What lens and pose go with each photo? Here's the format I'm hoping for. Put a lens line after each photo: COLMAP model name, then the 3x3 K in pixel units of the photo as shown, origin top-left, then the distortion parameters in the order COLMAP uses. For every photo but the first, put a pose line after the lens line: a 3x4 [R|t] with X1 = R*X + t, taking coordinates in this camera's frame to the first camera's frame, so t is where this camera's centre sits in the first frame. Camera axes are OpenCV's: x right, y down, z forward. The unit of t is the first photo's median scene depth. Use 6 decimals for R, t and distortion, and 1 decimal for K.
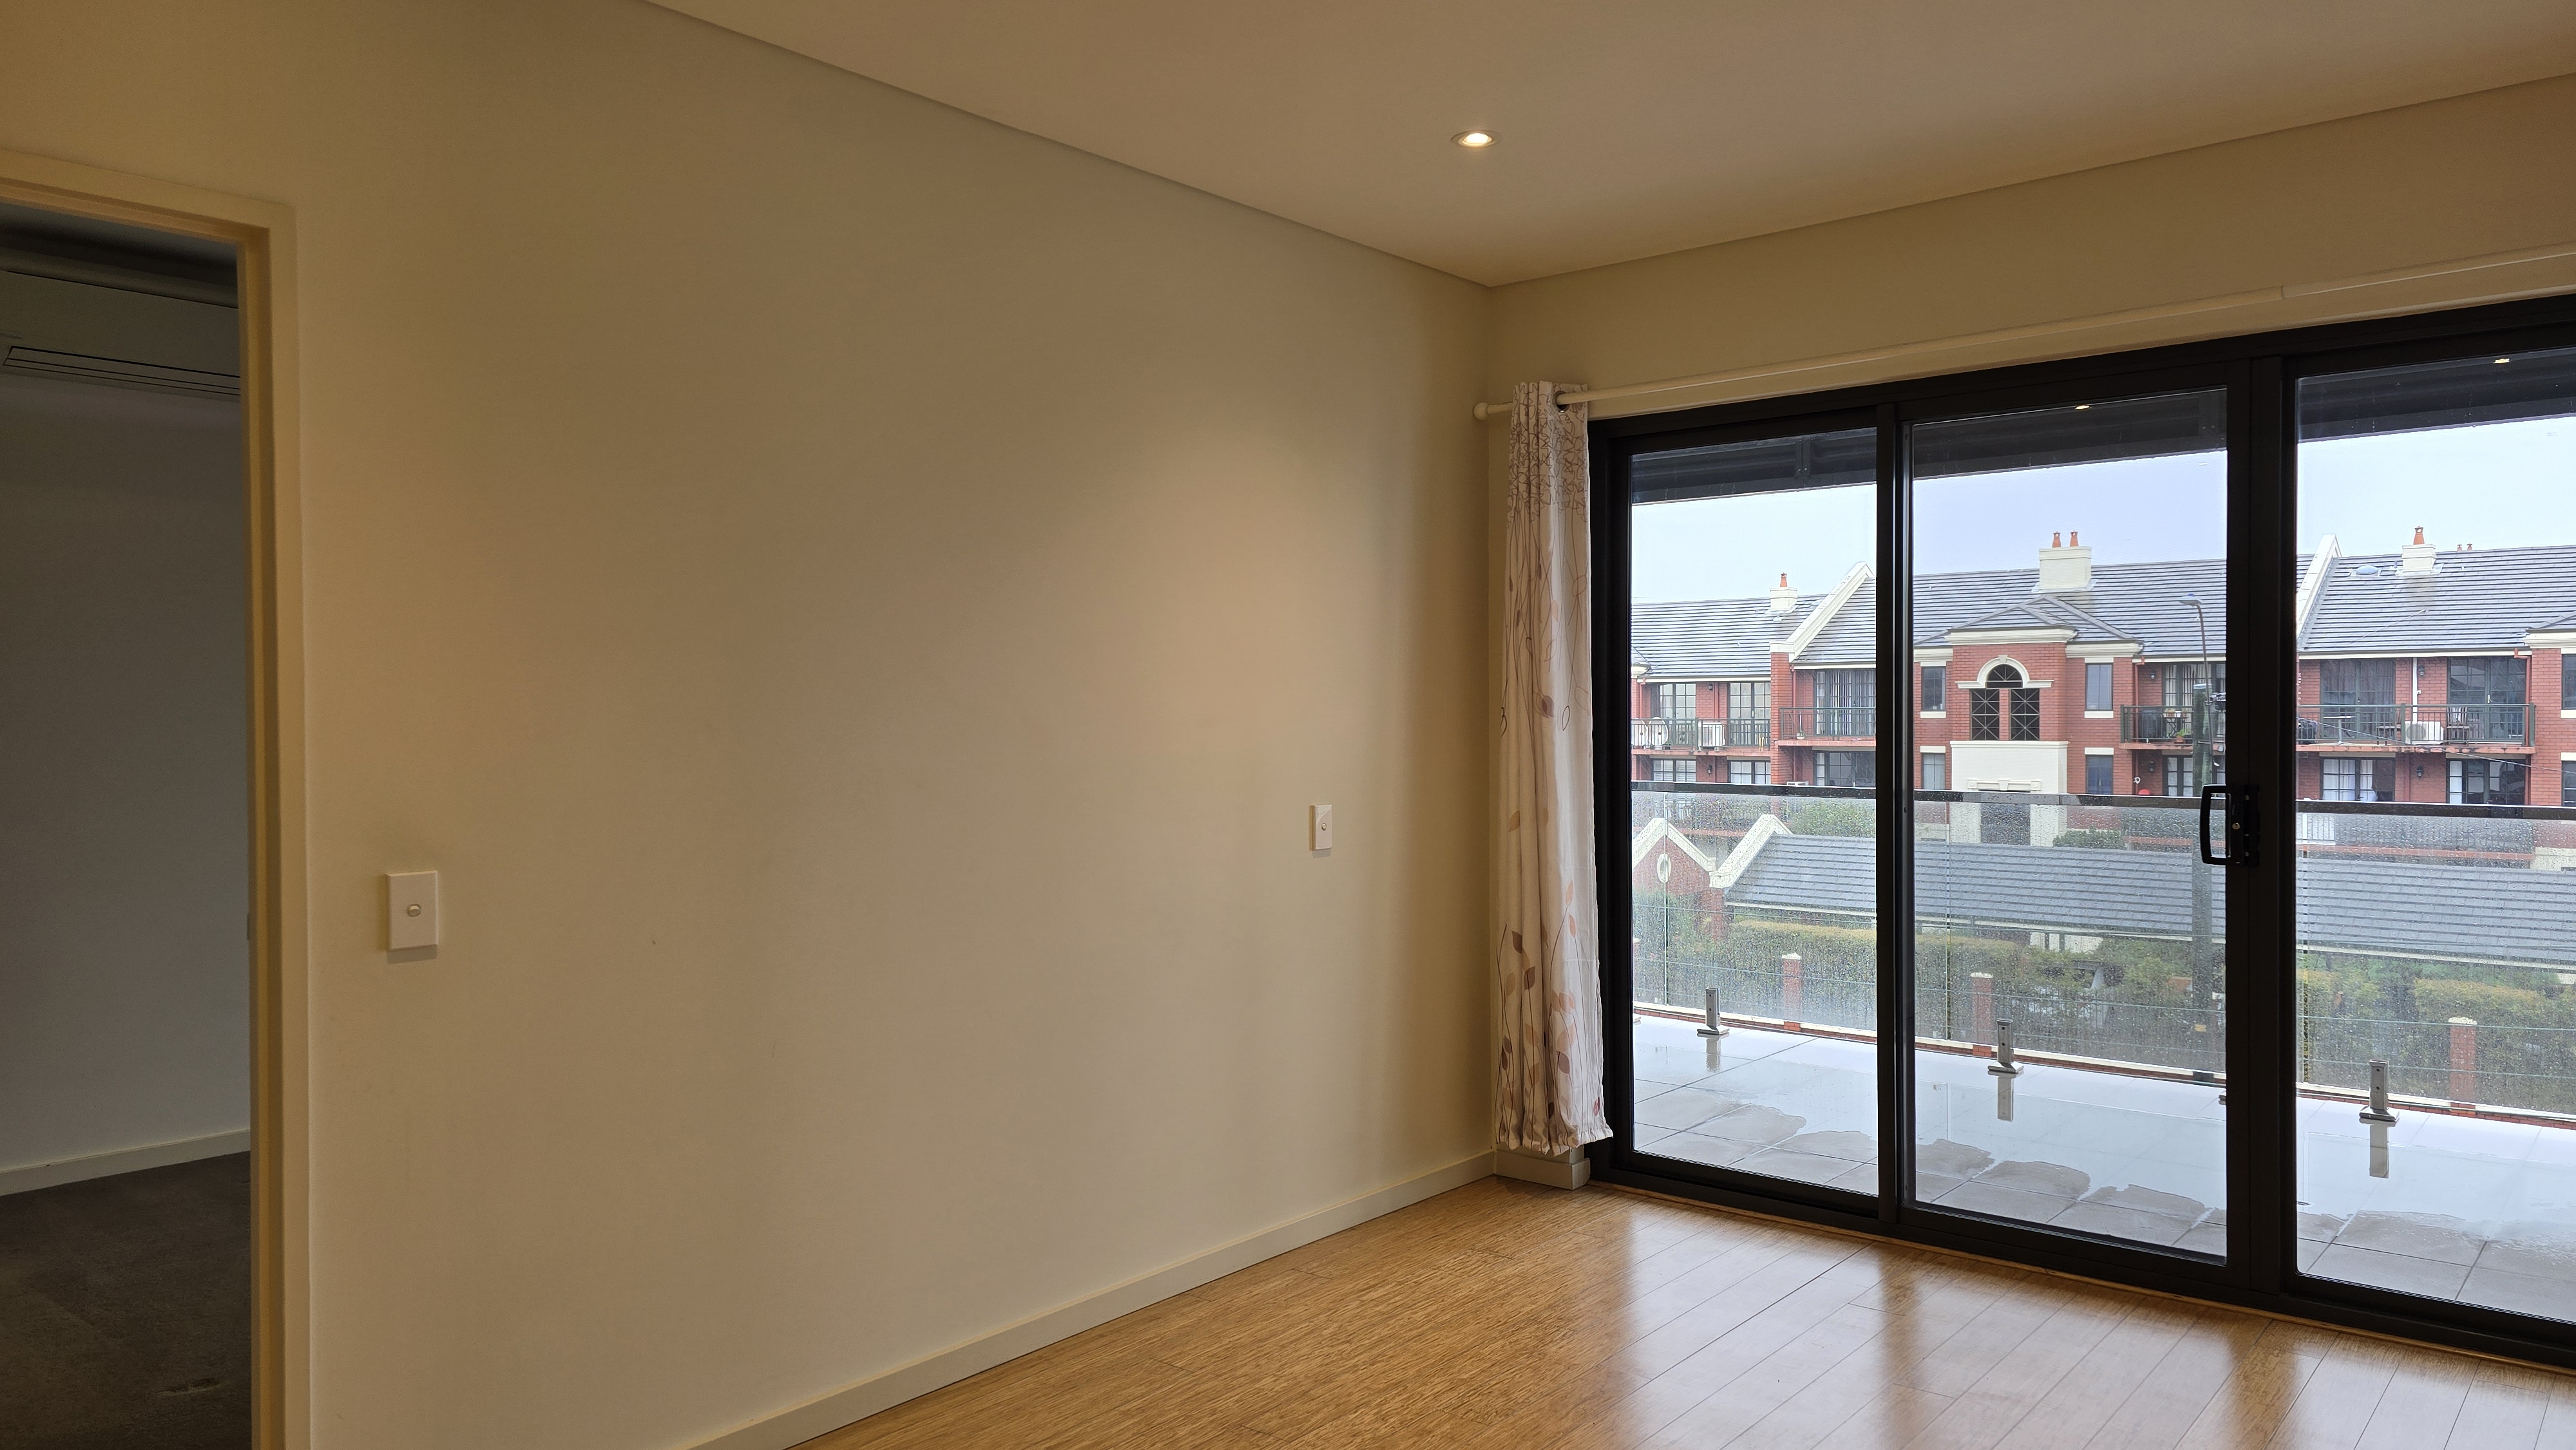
lens RADIAL K [[1703.2, 0, 1282.9], [0, 1703.2, 736.4], [0, 0, 1]] dist [0.067605, -0.055523]
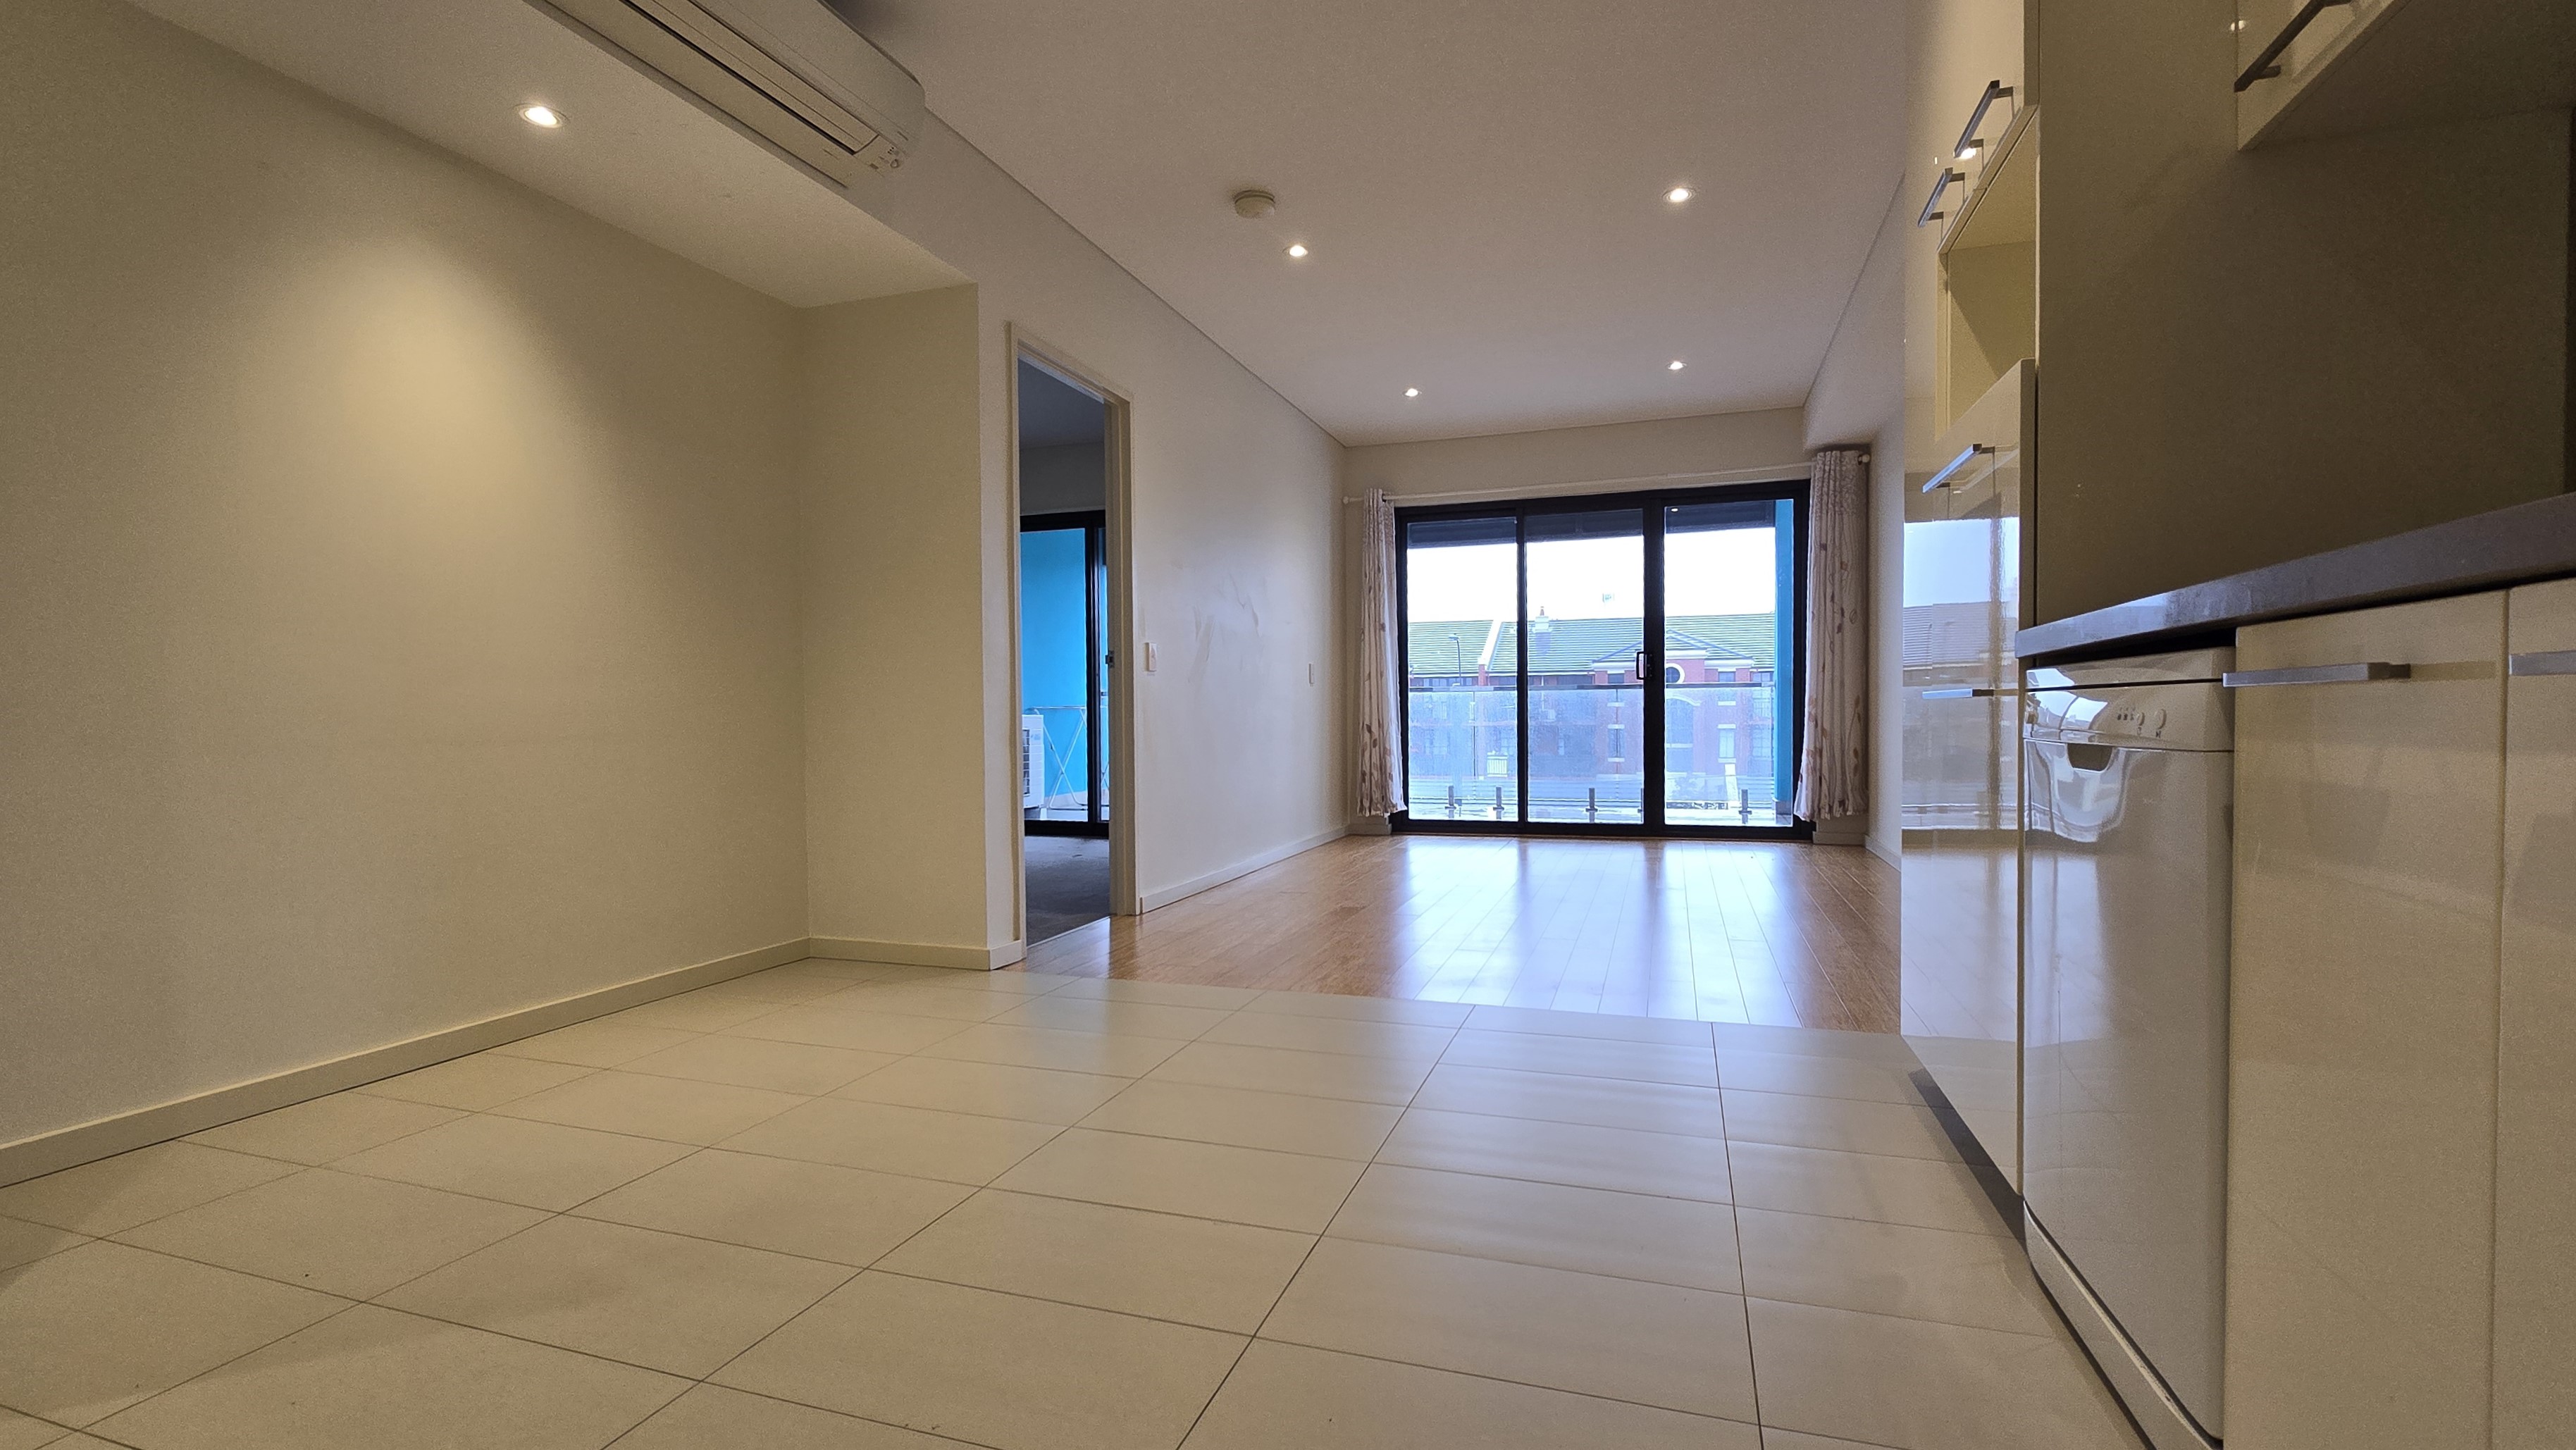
lens RADIAL K [[1136.8, 0, 1287.4], [0, 1136.8, 737.4], [0, 0, 1]] dist [0.012065, -0.000031]
pose [[0.931118, -0.010231, 0.364574, -0.539489], [0.008347, 0.999942, 0.006742, 0.122236], [-0.364622, -0.003235, 0.931150, -0.413975]]
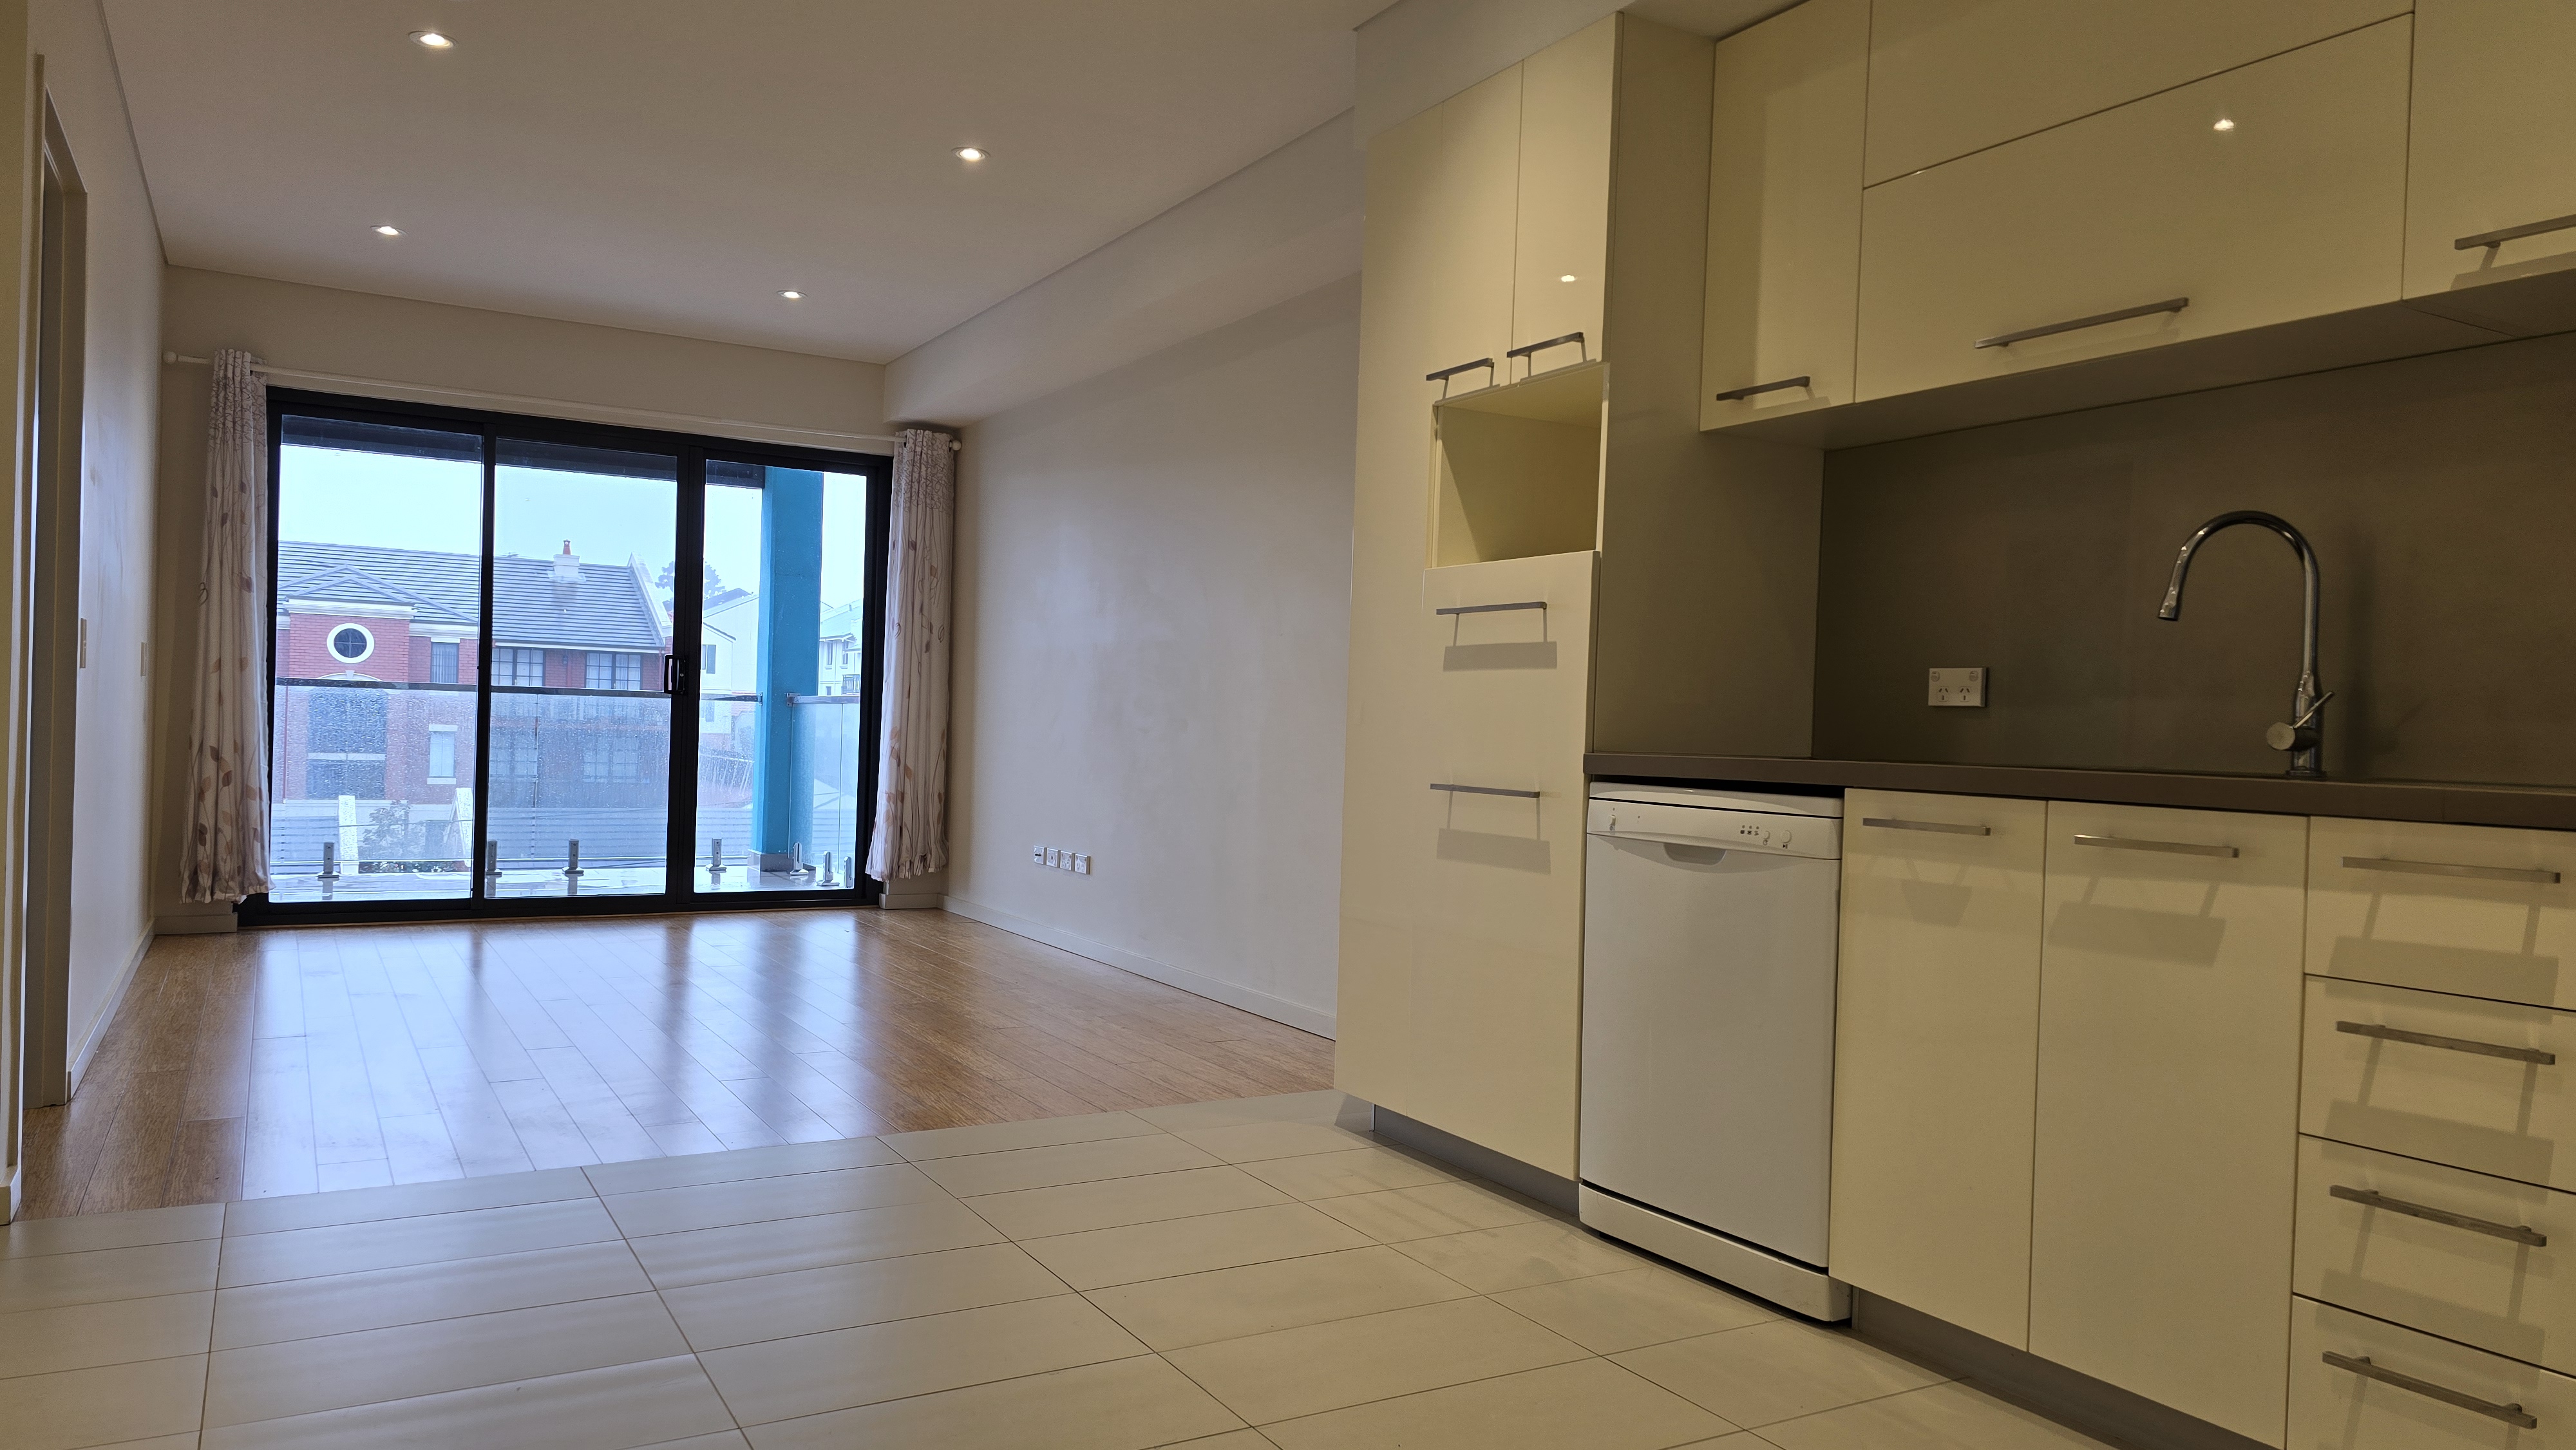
lens RADIAL K [[1703.2, 0, 1282.9], [0, 1703.2, 736.4], [0, 0, 1]] dist [0.067605, -0.055523]
pose [[0.342100, 0.010987, 0.939599, -0.890026], [-0.022813, 0.999734, -0.003384, 0.092806], [-0.939387, -0.020278, 0.342260, -0.292008]]
